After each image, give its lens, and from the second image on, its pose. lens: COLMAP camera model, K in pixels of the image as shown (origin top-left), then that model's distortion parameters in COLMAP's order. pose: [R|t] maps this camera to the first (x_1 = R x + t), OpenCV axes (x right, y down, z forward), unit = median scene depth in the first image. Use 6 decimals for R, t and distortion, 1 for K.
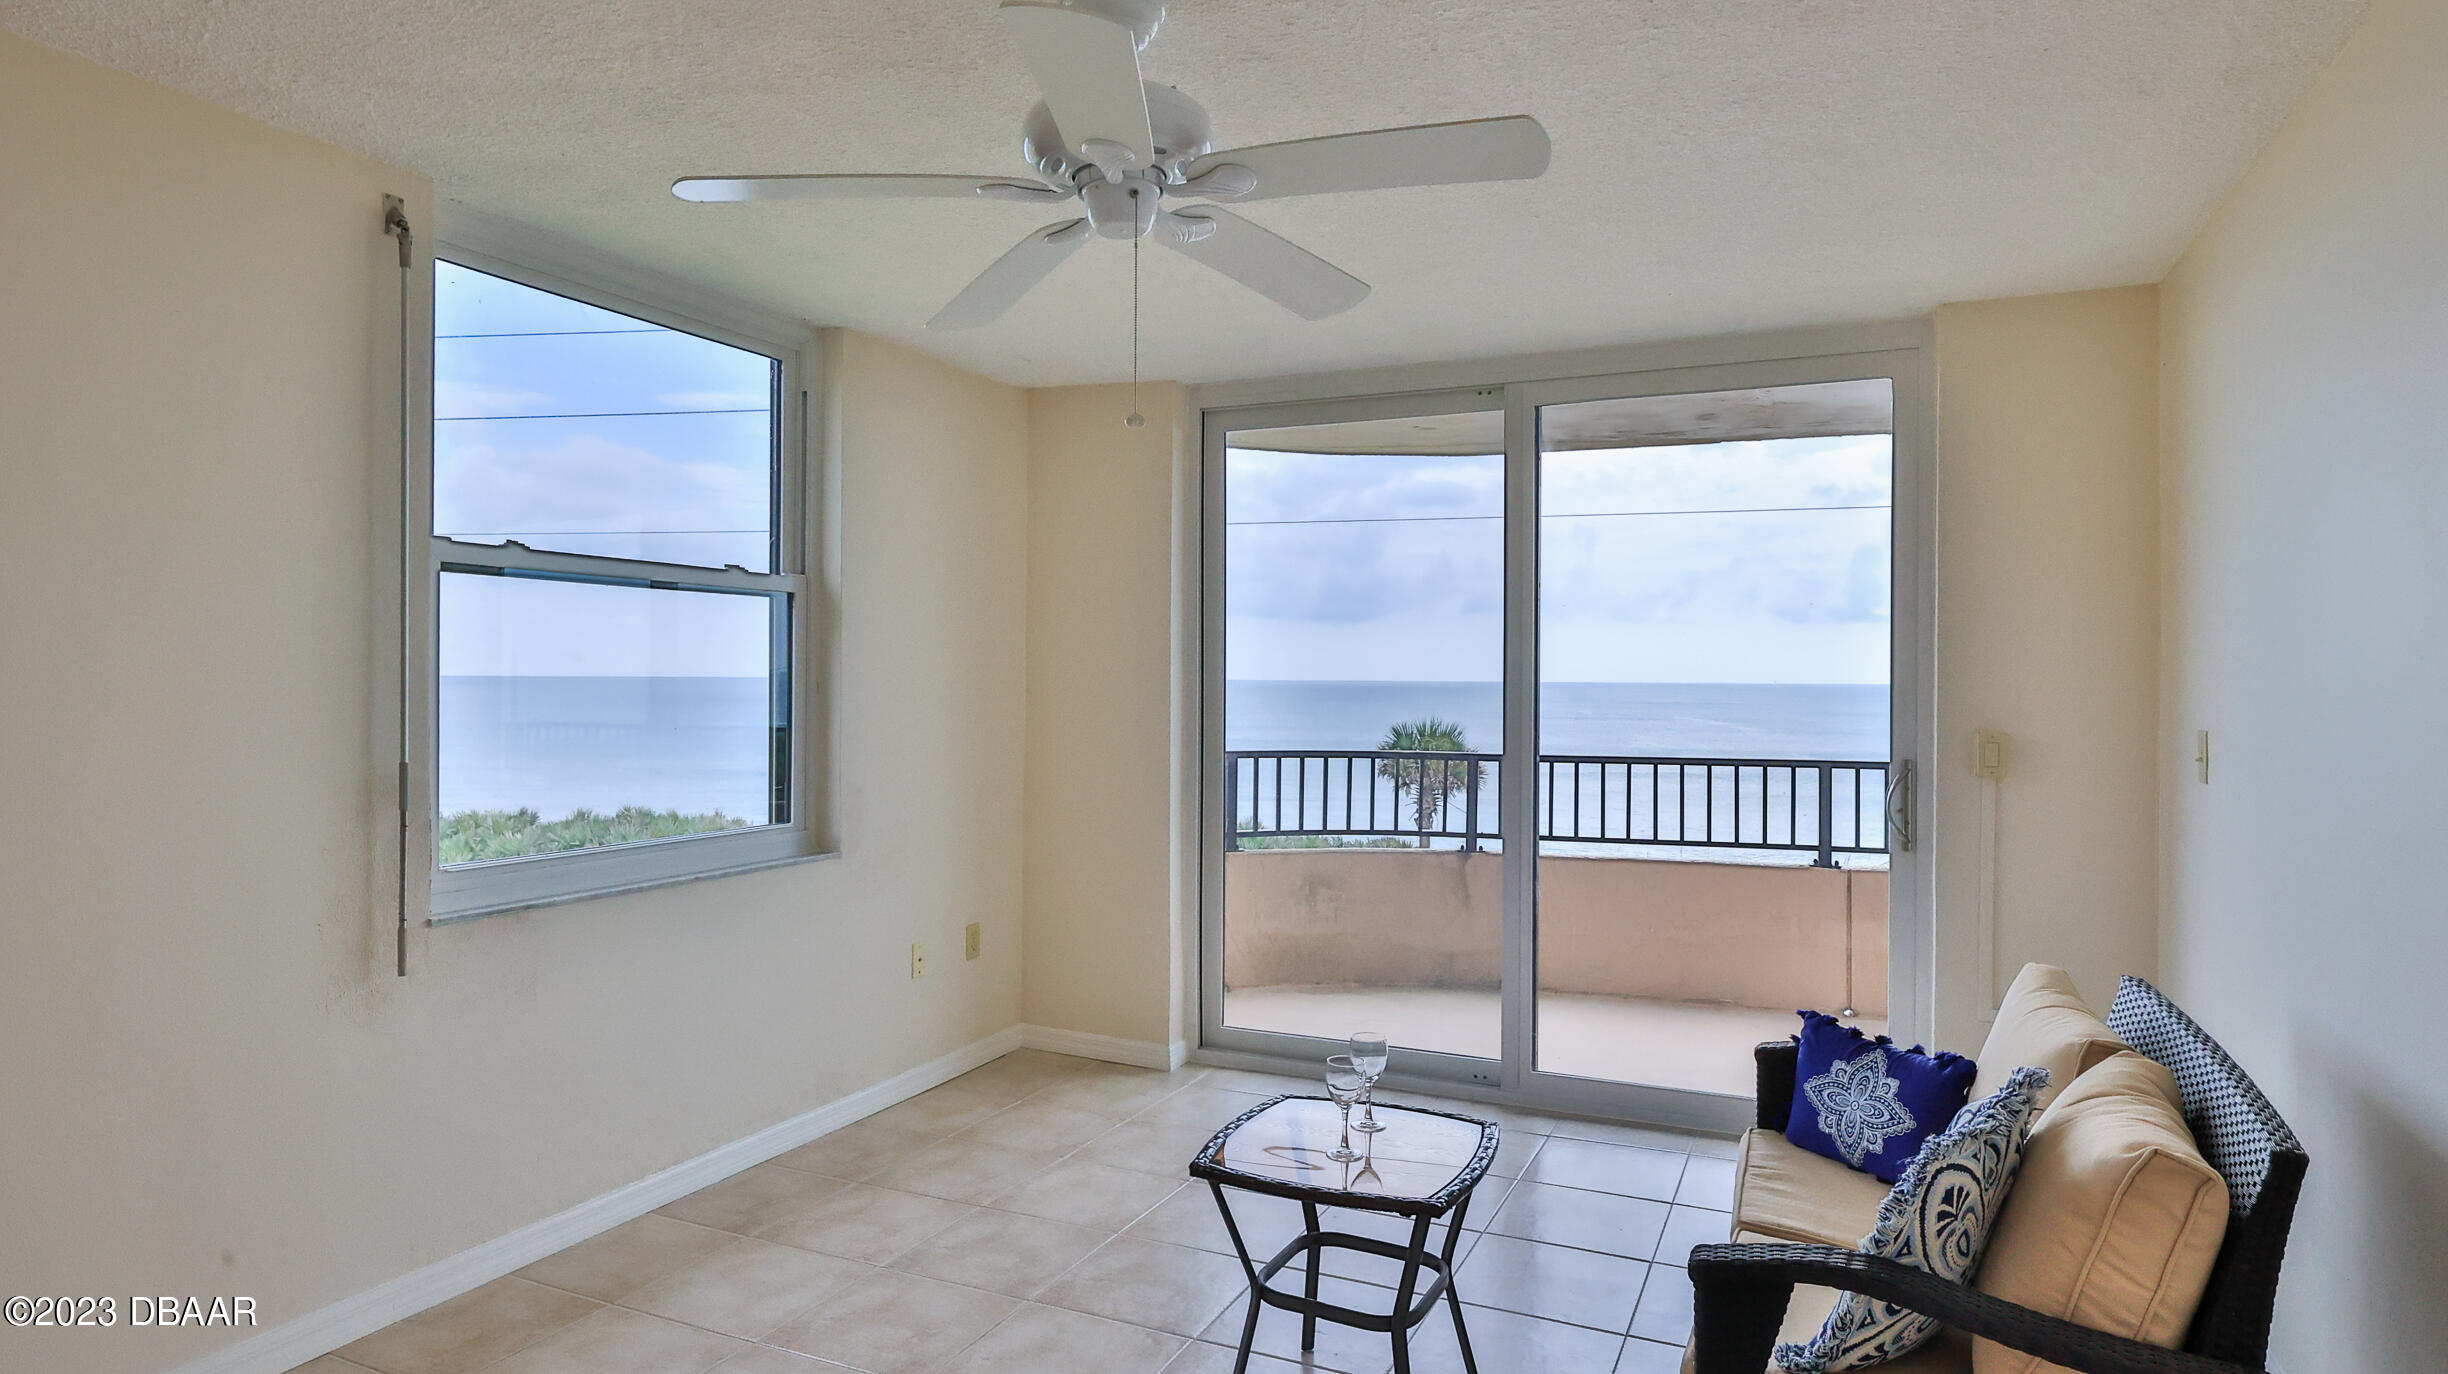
lens RADIAL K [[1381.3, 0, 1224.0], [0, 1381.3, 687.0], [0, 0, 1]] dist [0.031982, 0.000115]
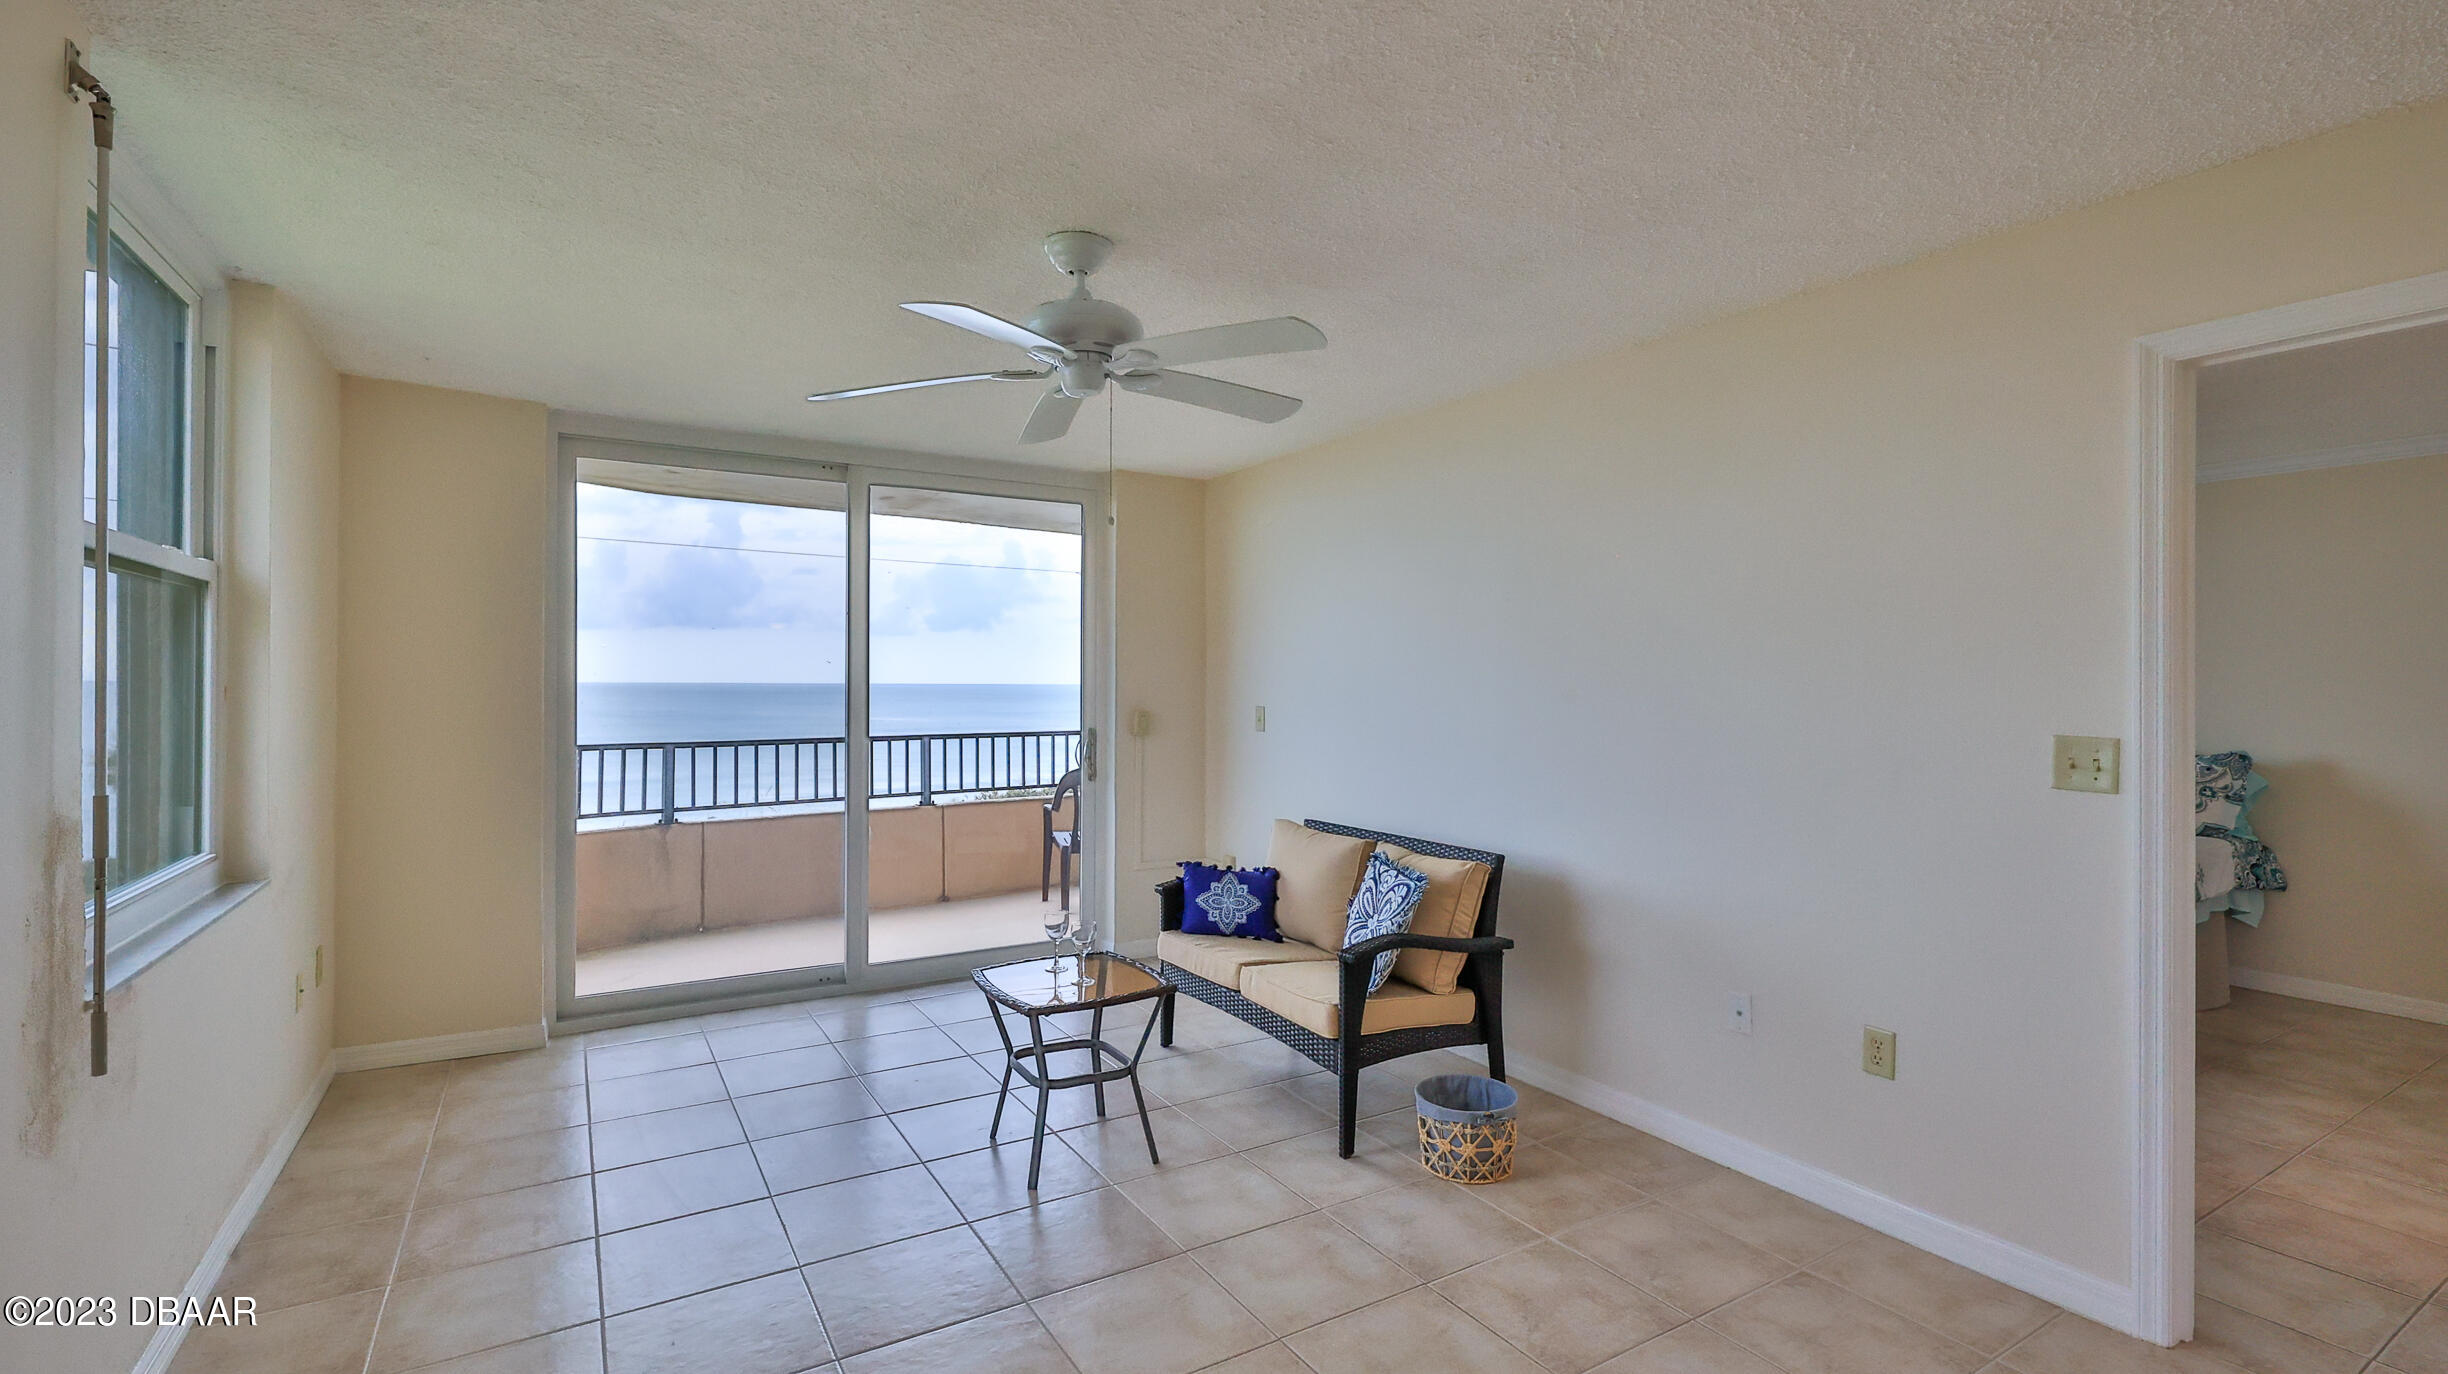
lens RADIAL K [[1082.6, 0, 1224.0], [0, 1082.6, 687.0], [0, 0, 1]] dist [-0.000769, 0.000542]
pose [[0.553253, -0.005217, 0.832997, -0.476162], [0.004019, 0.999985, 0.003593, -0.002560], [-0.833004, 0.001360, 0.553266, 0.103927]]
